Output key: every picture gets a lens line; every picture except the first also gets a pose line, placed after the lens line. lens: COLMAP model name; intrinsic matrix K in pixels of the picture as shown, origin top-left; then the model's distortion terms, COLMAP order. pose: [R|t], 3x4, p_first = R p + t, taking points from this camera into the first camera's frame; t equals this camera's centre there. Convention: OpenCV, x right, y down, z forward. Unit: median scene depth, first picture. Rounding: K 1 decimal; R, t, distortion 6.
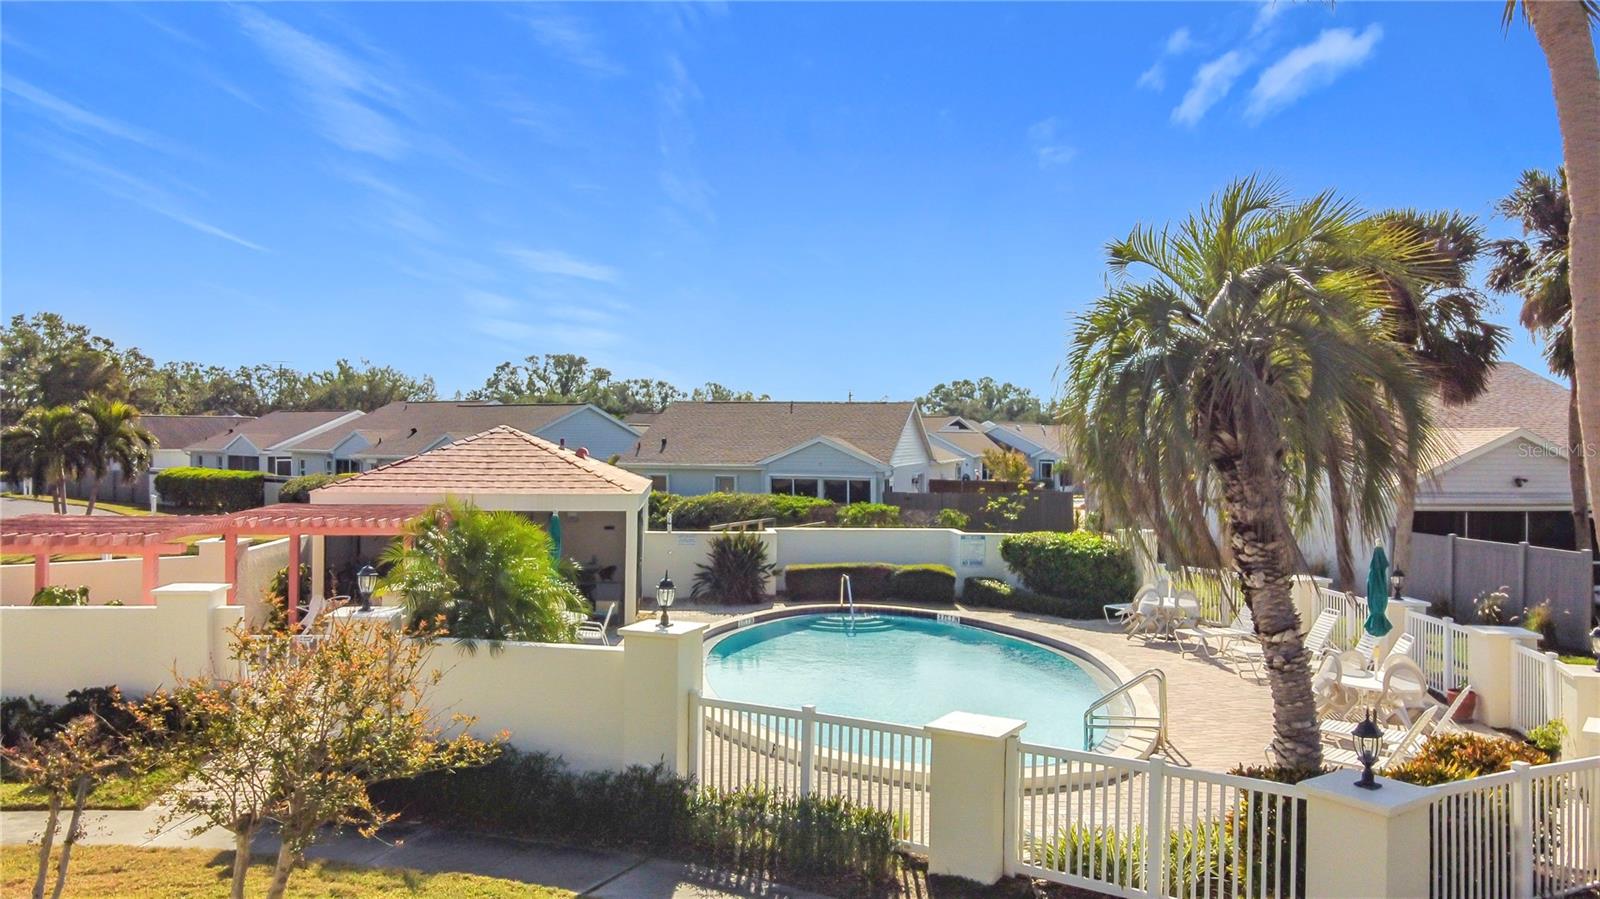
lens RADIAL K [[1245.3, 0, 800.0], [0, 1245.3, 449.5], [0, 0, 1]] dist [-0.020134, 0.074439]
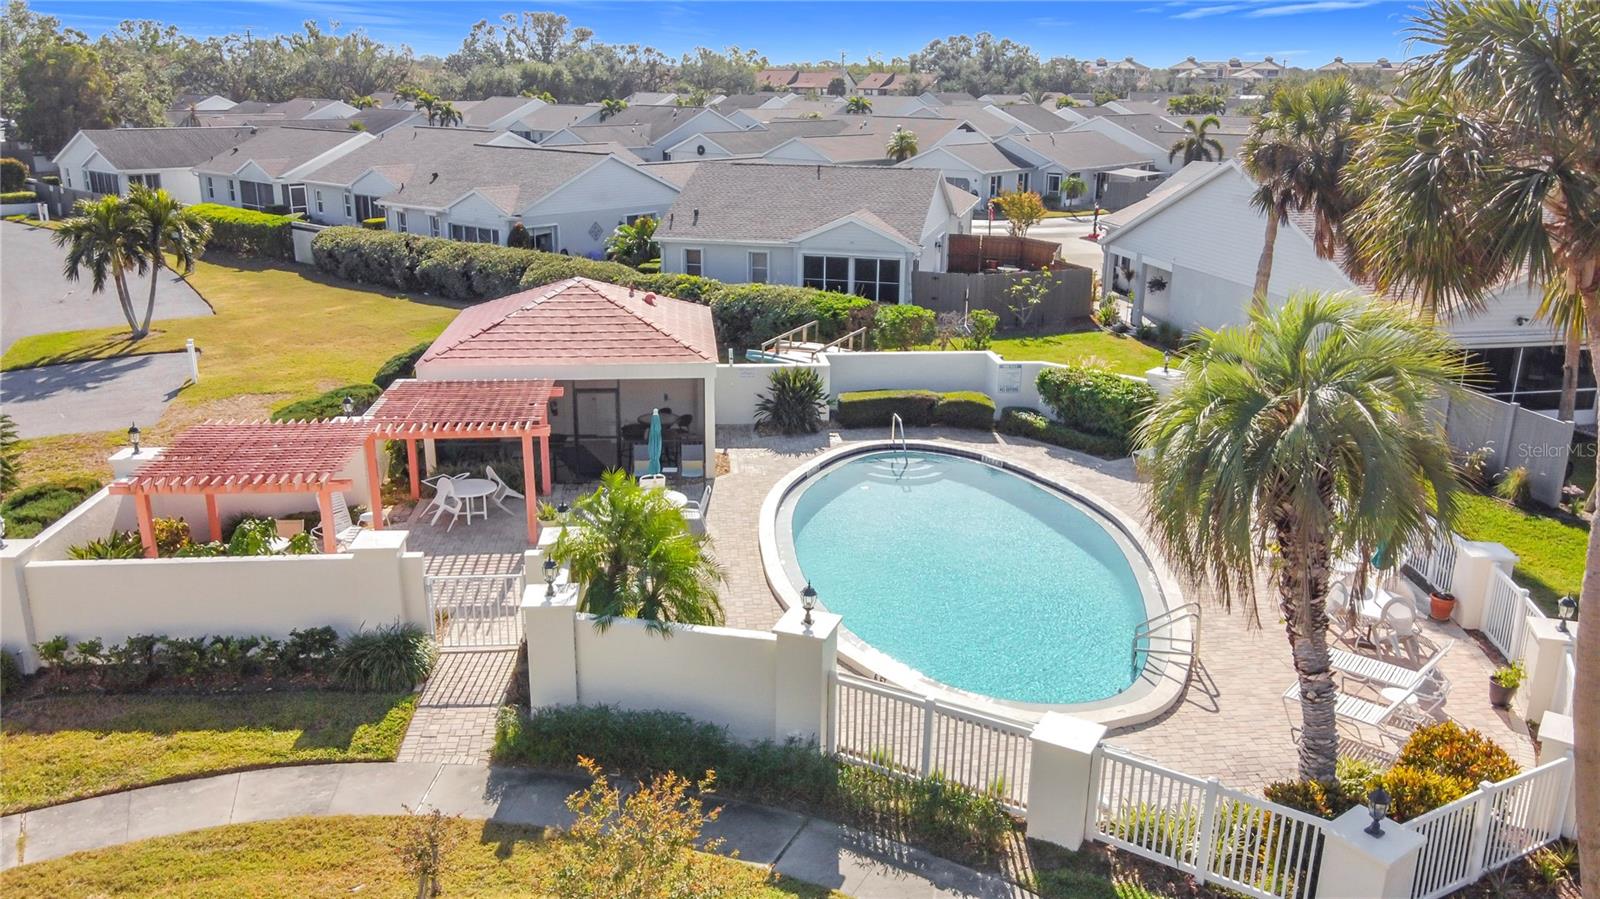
lens RADIAL K [[1245.3, 0, 800.0], [0, 1245.3, 449.5], [0, 0, 1]] dist [-0.020134, 0.074439]
pose [[0.999899, -0.000898, 0.014183, -0.063098], [-0.003083, 0.960525, 0.278178, -0.170374], [-0.013873, -0.278193, 0.960425, -0.059100]]
